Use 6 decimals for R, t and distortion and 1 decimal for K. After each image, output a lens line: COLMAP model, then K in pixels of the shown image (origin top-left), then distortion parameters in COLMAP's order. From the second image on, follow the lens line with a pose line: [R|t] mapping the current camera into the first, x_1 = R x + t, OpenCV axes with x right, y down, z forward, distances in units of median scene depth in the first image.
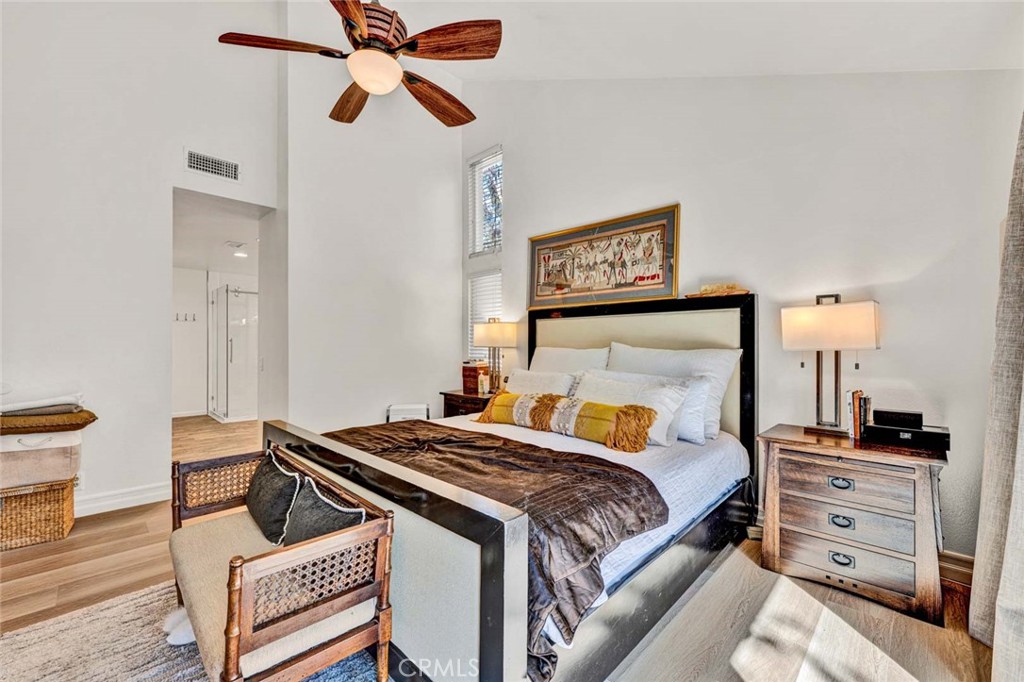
lens RADIAL K [[425.0, 0, 507.5], [0, 425.0, 334.4], [0, 0, 1]] dist [-0.001150, -0.000154]
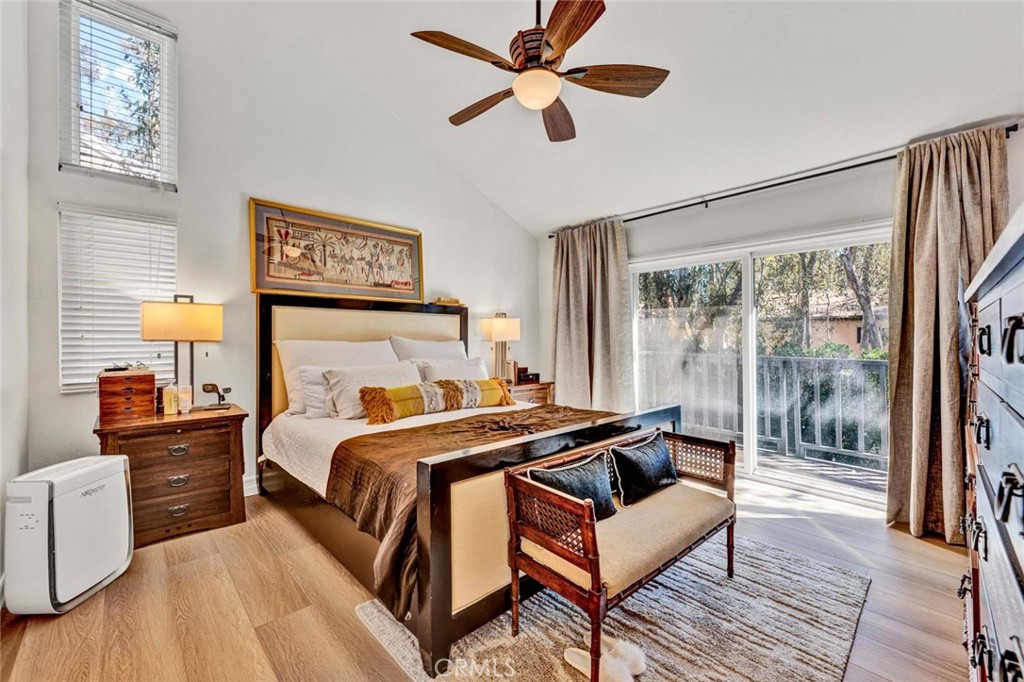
lens RADIAL K [[411.6, 0, 508.0], [0, 411.6, 335.1], [0, 0, 1]] dist [0.002293, 0.000152]
pose [[0.046563, 0.005255, 0.998902, -0.787229], [-0.031088, 0.999509, -0.003809, 0.010968], [-0.998431, -0.030877, 0.046704, 0.589102]]
